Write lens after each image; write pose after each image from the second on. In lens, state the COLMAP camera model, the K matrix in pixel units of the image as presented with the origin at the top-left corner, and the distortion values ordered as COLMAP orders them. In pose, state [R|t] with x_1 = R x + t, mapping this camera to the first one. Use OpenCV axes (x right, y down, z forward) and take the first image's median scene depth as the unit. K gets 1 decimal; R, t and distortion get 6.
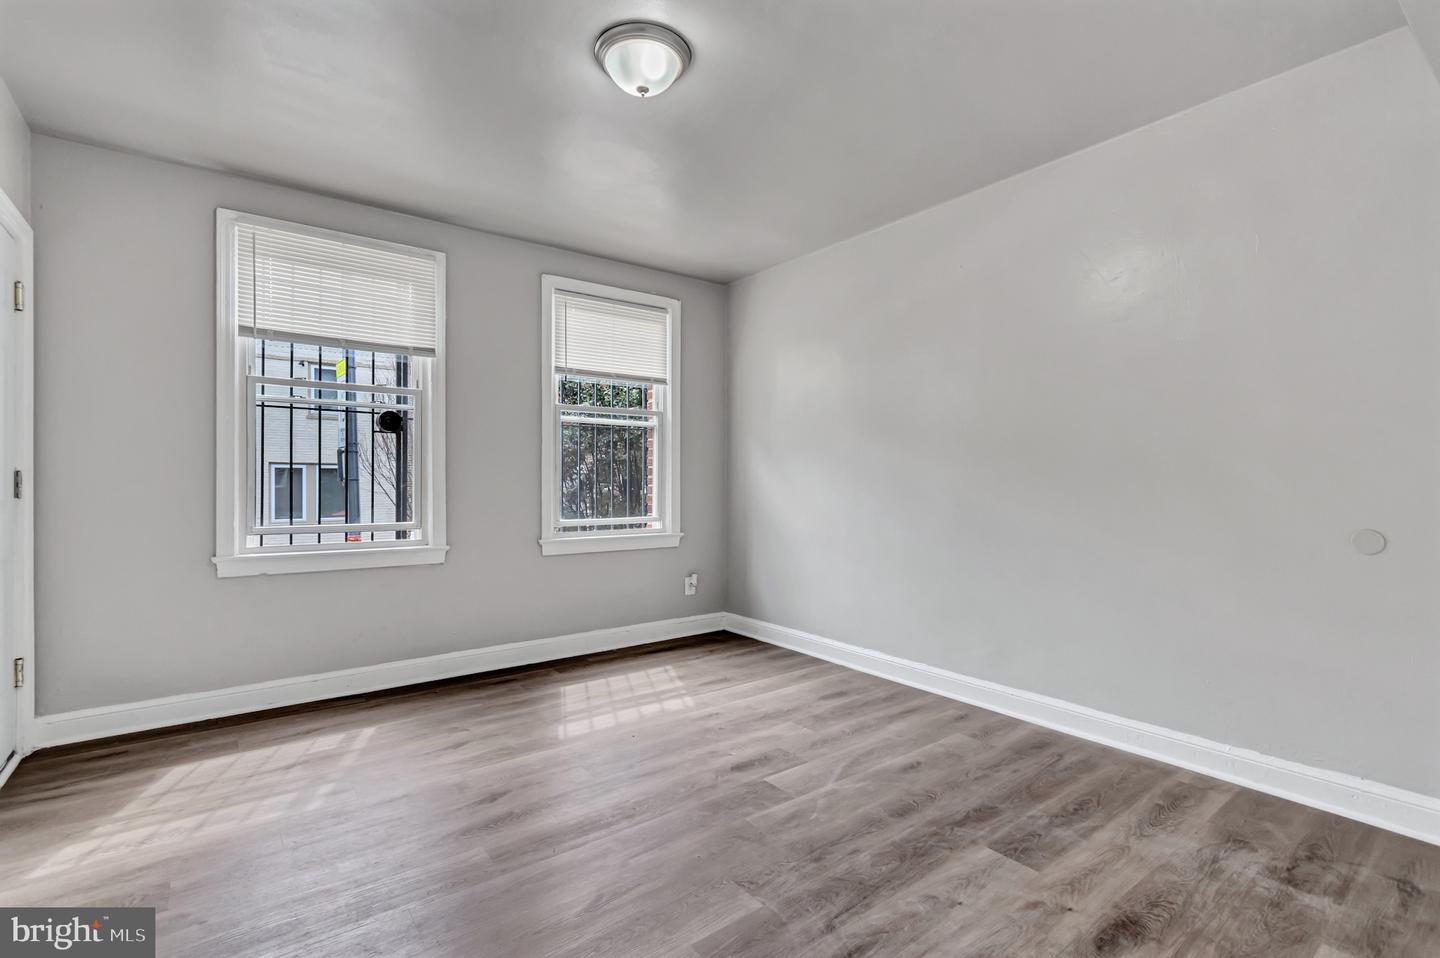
lens RADIAL K [[662.6, 0, 718.2], [0, 662.6, 479.0], [0, 0, 1]] dist [0.005182, -0.001185]
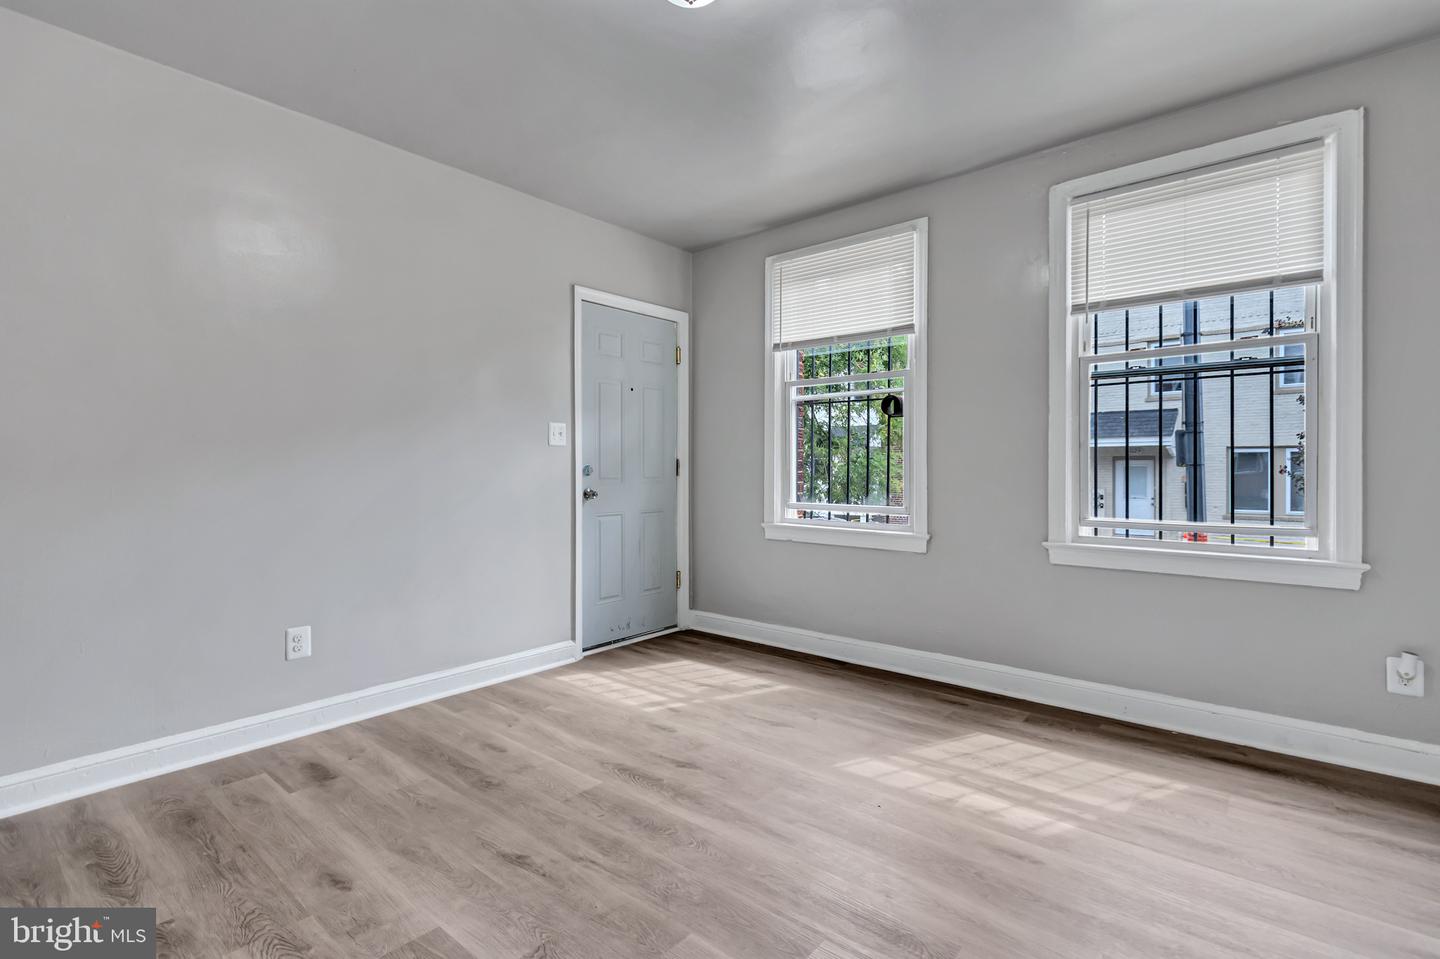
lens RADIAL K [[662.6, 0, 717.6], [0, 662.6, 474.2], [0, 0, 1]] dist [0.005182, -0.001185]
pose [[0.214556, -0.000011, -0.976712, 0.434992], [-0.003876, 0.999992, -0.000862, 0.019515], [0.976704, 0.003970, 0.214554, 0.533034]]
